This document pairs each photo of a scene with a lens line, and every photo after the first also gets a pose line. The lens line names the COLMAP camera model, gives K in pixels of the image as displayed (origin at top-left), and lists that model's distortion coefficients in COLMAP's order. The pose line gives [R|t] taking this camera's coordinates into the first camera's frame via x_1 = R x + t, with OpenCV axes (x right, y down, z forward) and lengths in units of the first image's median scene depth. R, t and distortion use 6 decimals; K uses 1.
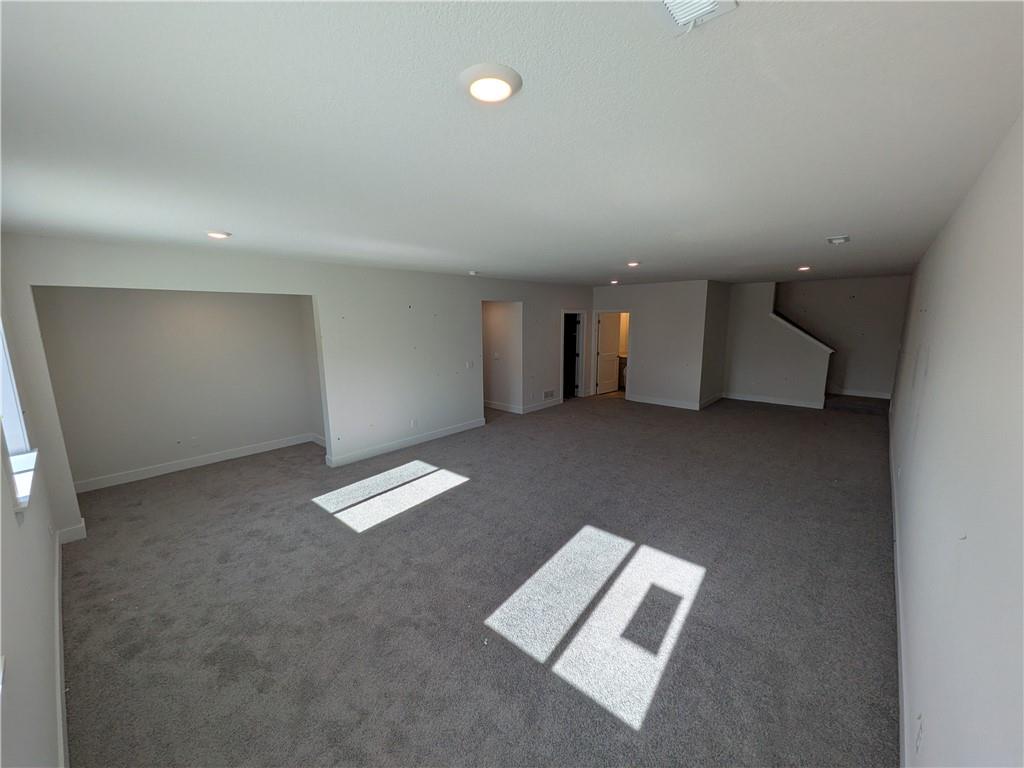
lens RADIAL K [[402.8, 0, 510.4], [0, 402.8, 384.2], [0, 0, 1]] dist [0.006449, -0.001600]
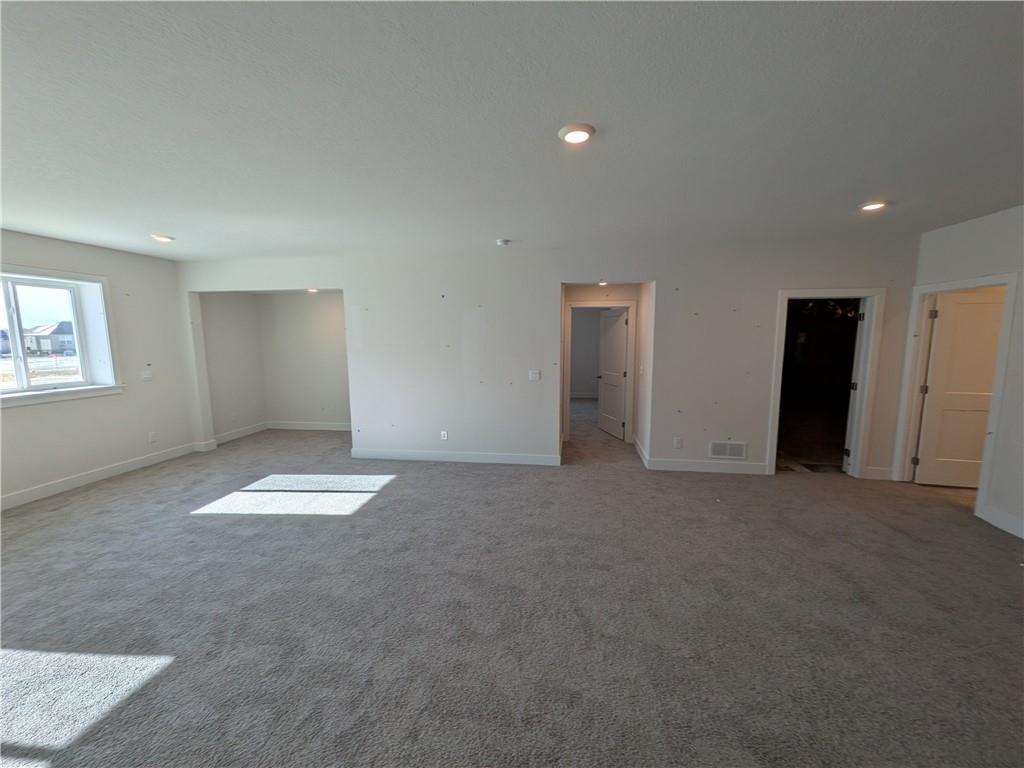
lens RADIAL K [[402.8, 0, 509.4], [0, 402.8, 383.1], [0, 0, 1]] dist [0.006449, -0.001600]
pose [[0.557811, 0.100768, -0.823828, 0.665052], [-0.137423, 0.990115, 0.028060, -0.068478], [0.818512, 0.097561, 0.566145, 0.808369]]
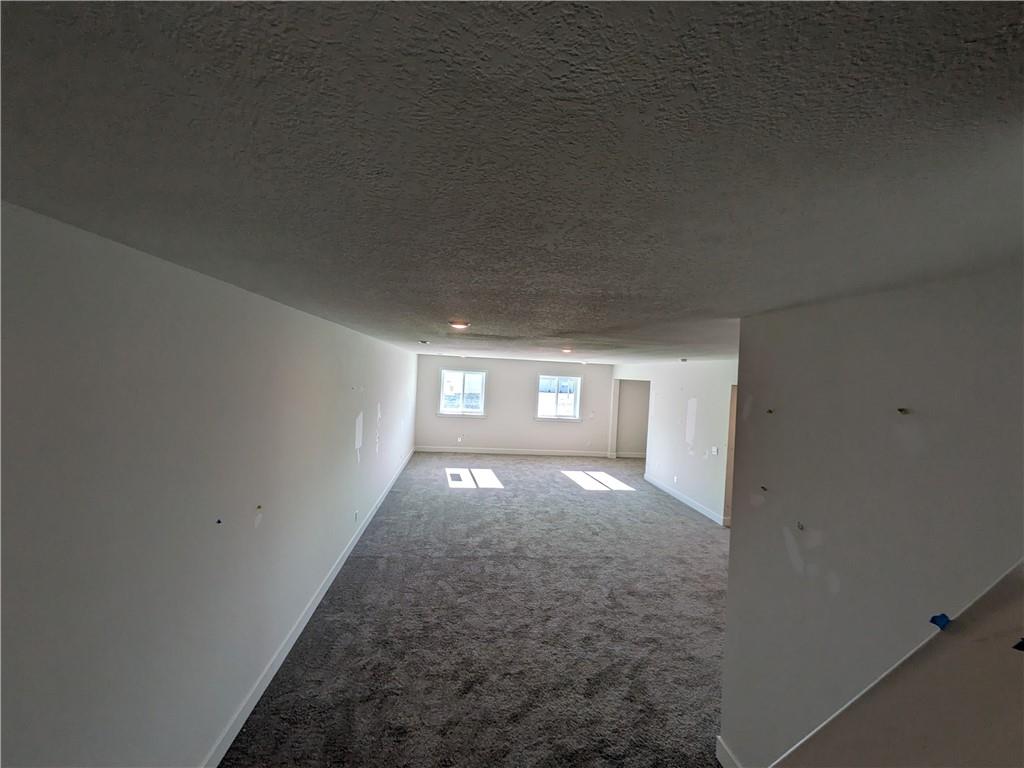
lens RADIAL K [[402.8, 0, 509.3], [0, 402.8, 384.3], [0, 0, 1]] dist [0.006449, -0.001600]
pose [[-0.663399, -0.003957, -0.748256, 1.359353], [-0.165910, 0.975873, 0.141934, -0.370982], [0.729641, 0.218302, -0.648049, 1.769958]]
